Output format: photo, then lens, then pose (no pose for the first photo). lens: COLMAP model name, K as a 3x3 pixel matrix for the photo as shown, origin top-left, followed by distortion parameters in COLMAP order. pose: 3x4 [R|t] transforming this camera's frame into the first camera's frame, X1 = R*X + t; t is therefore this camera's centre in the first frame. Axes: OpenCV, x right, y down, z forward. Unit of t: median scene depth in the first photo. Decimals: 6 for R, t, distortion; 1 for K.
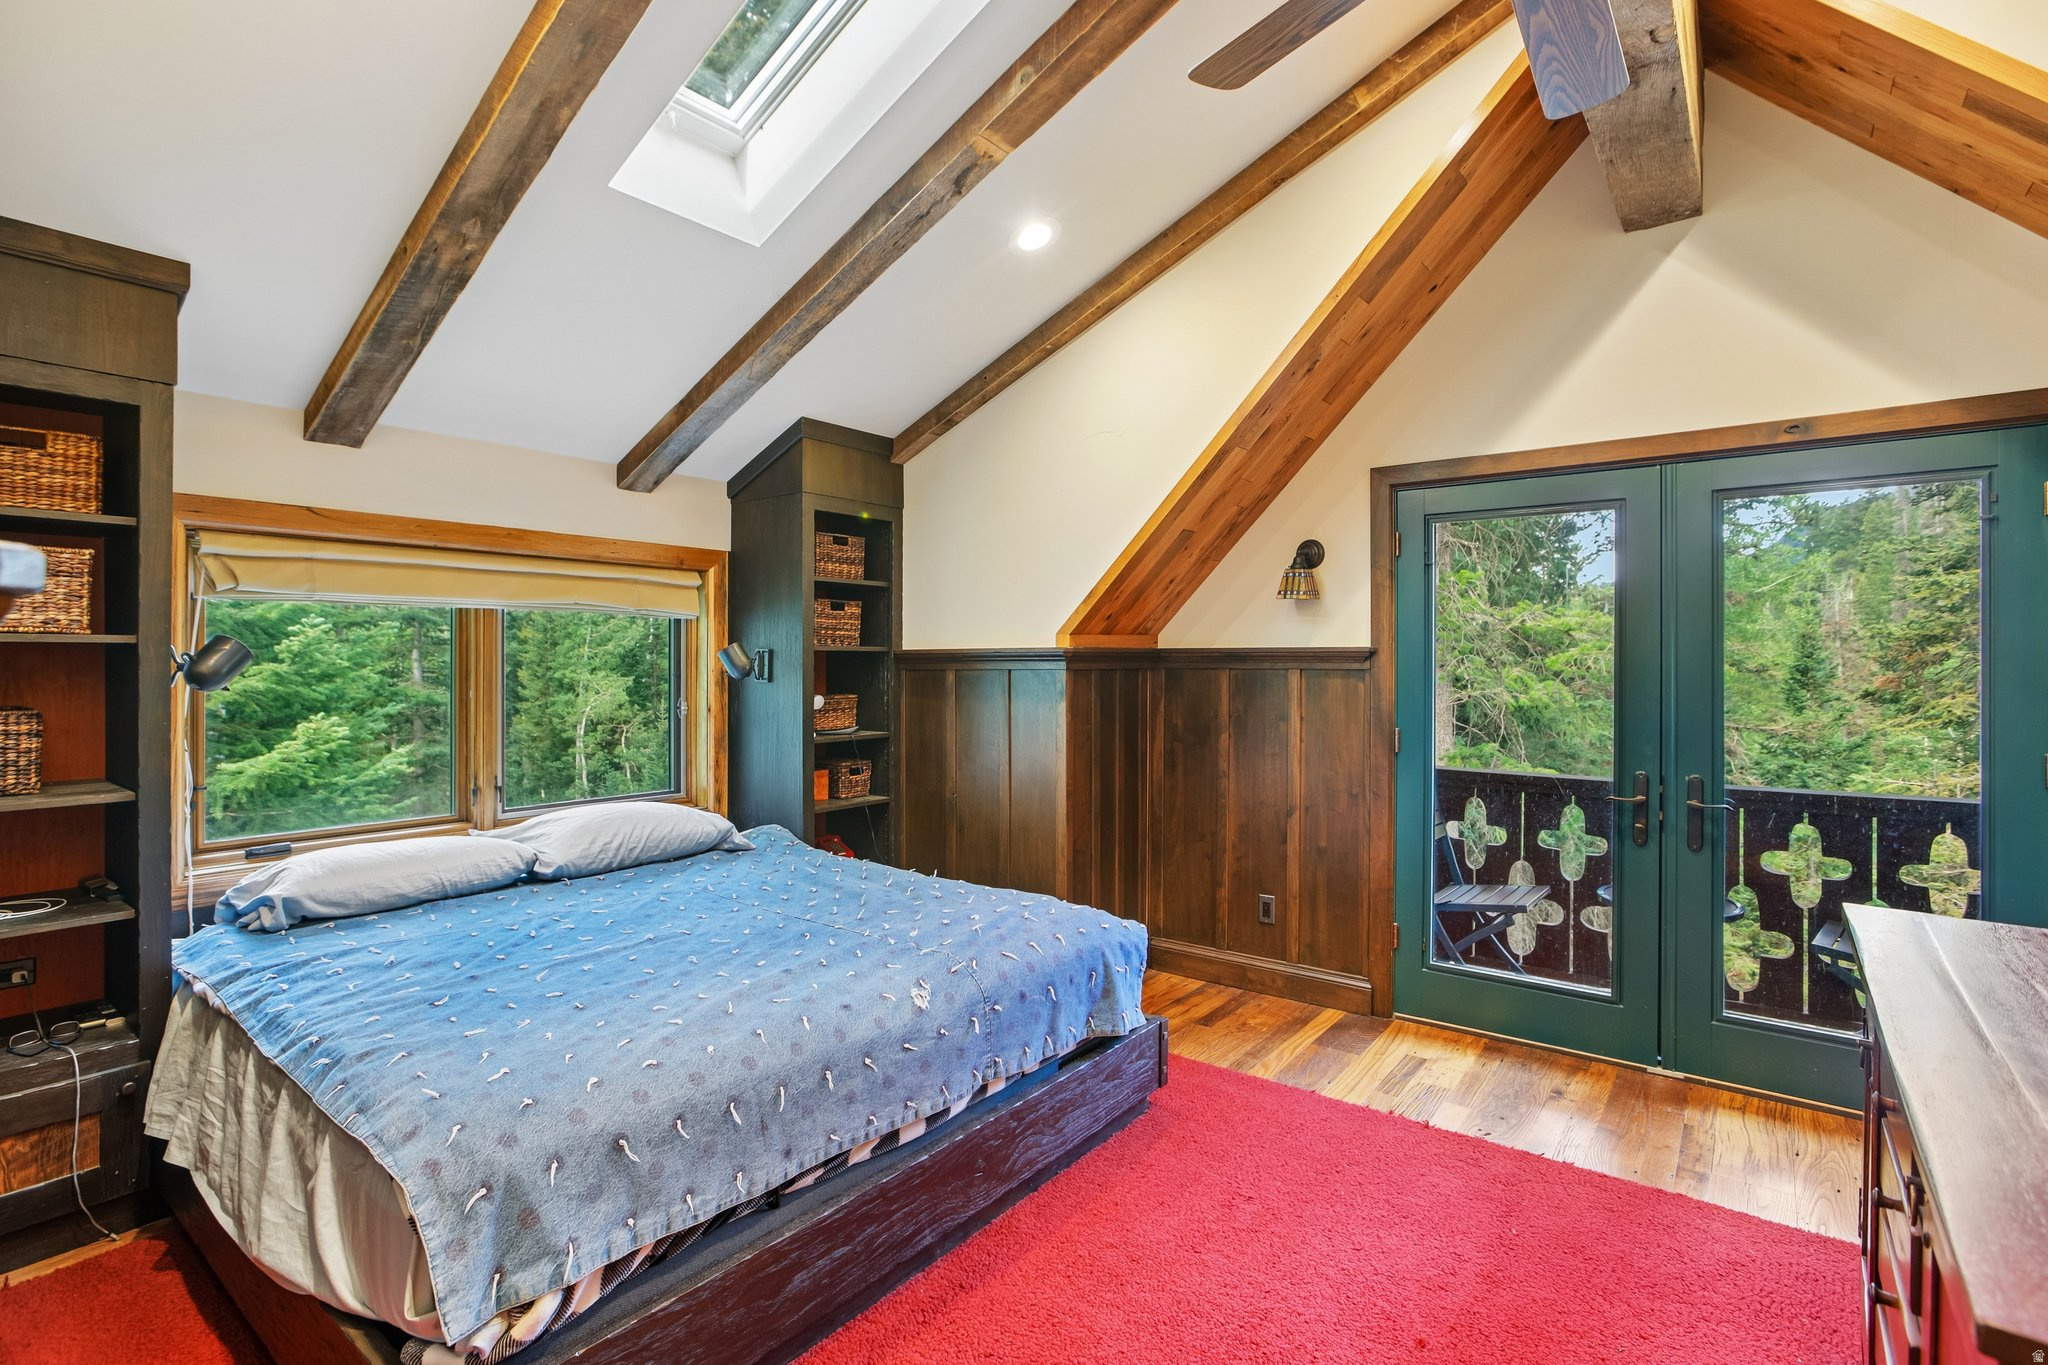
lens RADIAL K [[988.3, 0, 1010.2], [0, 988.3, 662.0], [0, 0, 1]] dist [-0.029743, 0.001667]
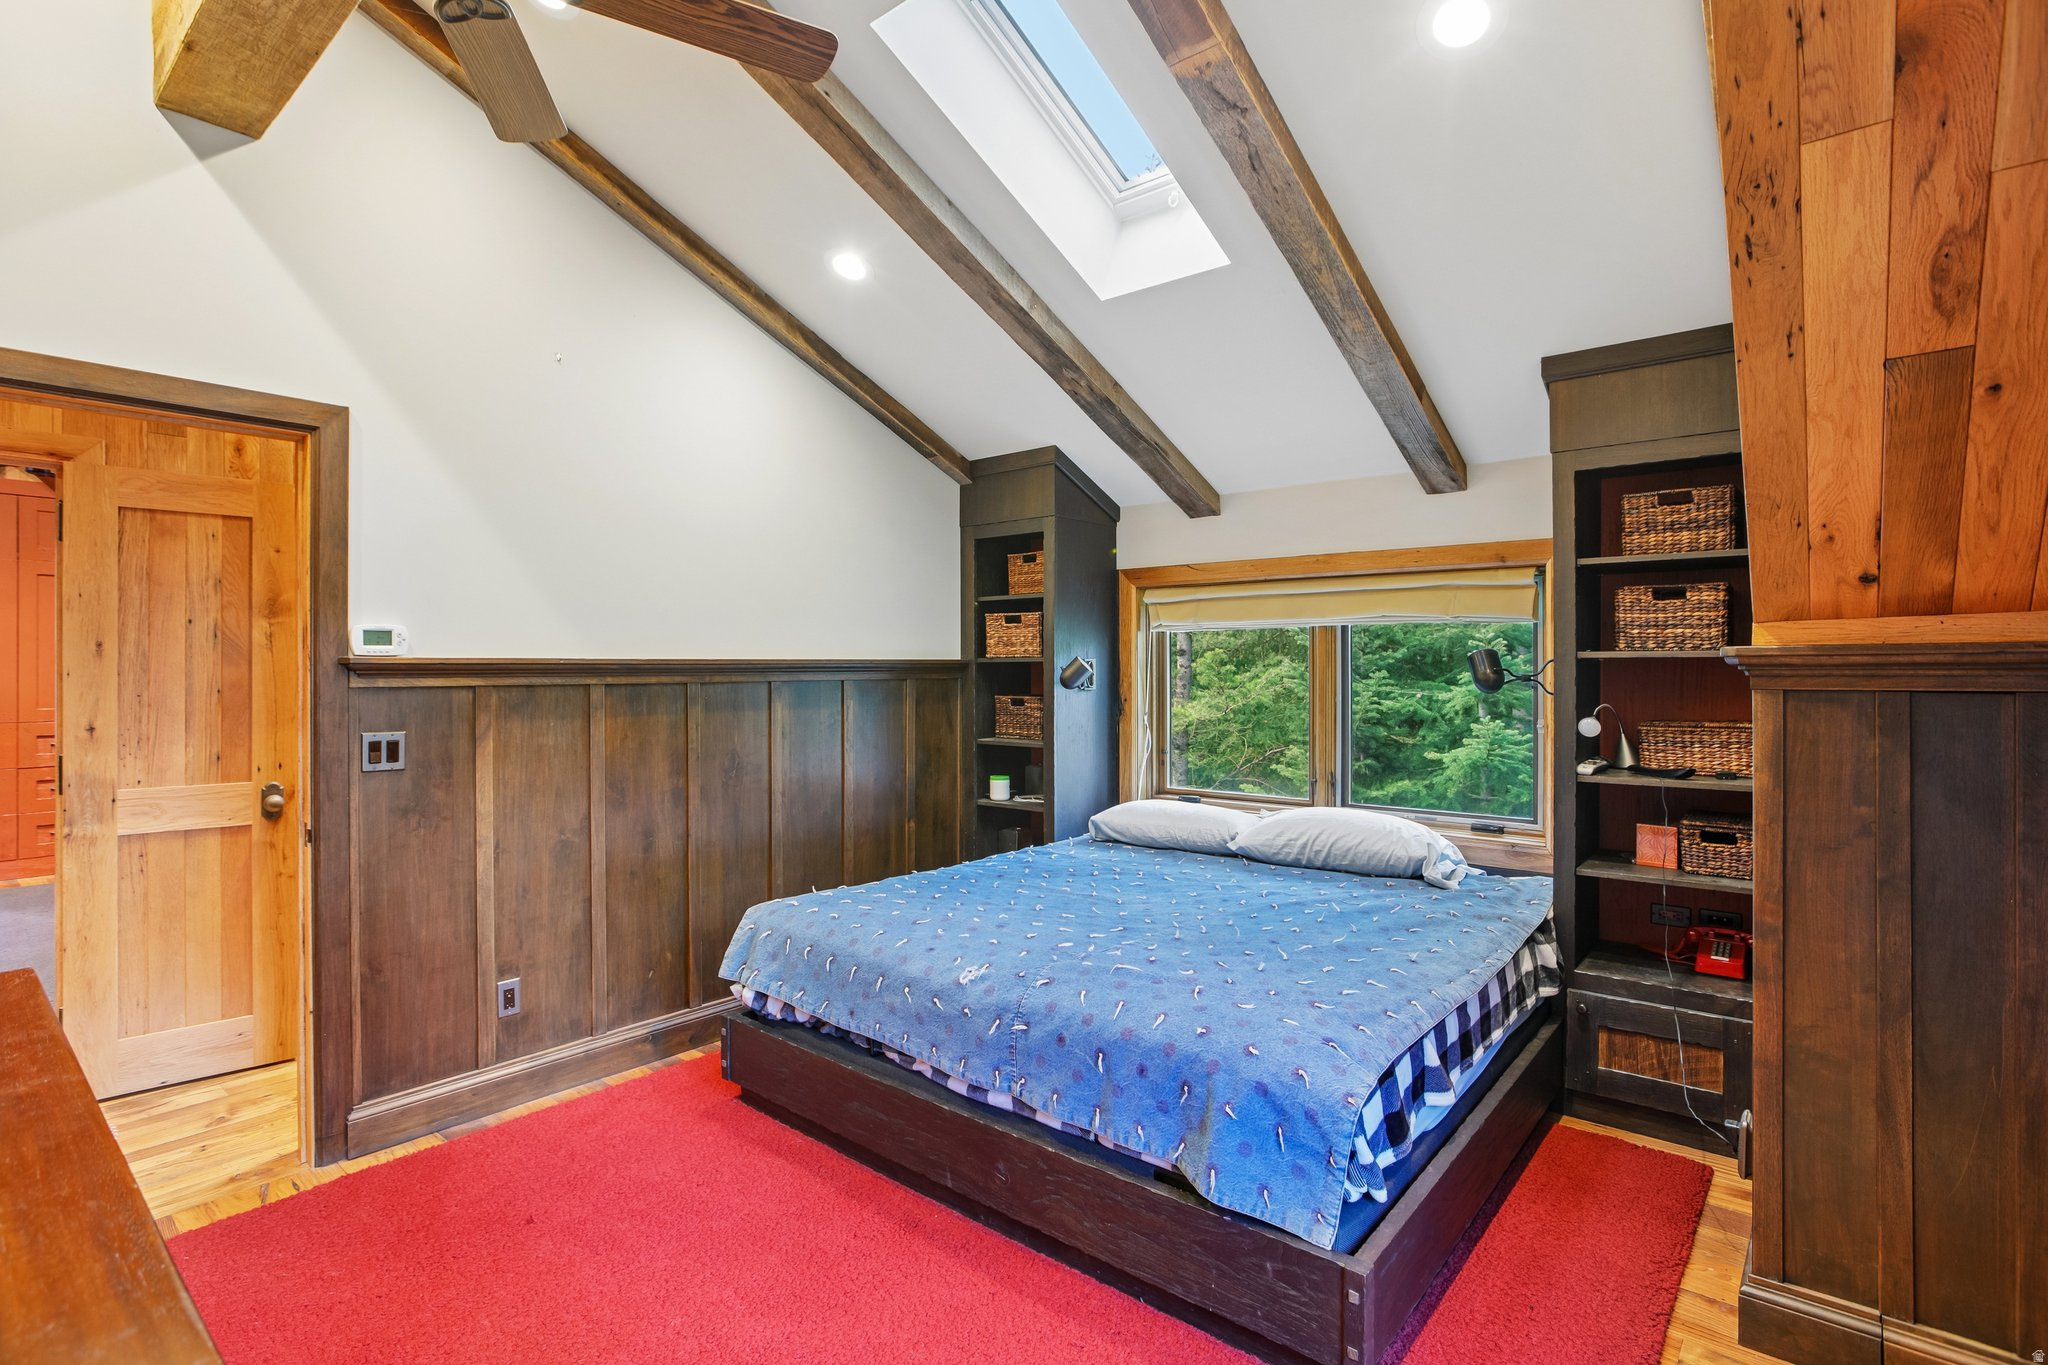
lens RADIAL K [[978.4, 0, 1020.5], [0, 978.4, 676.5], [0, 0, 1]] dist [-0.044148, 0.030552]
pose [[-0.035477, 0.005511, -0.999355, 0.754002], [0.001137, 0.999984, 0.005474, -0.003017], [0.999370, -0.000943, -0.035483, 0.817480]]
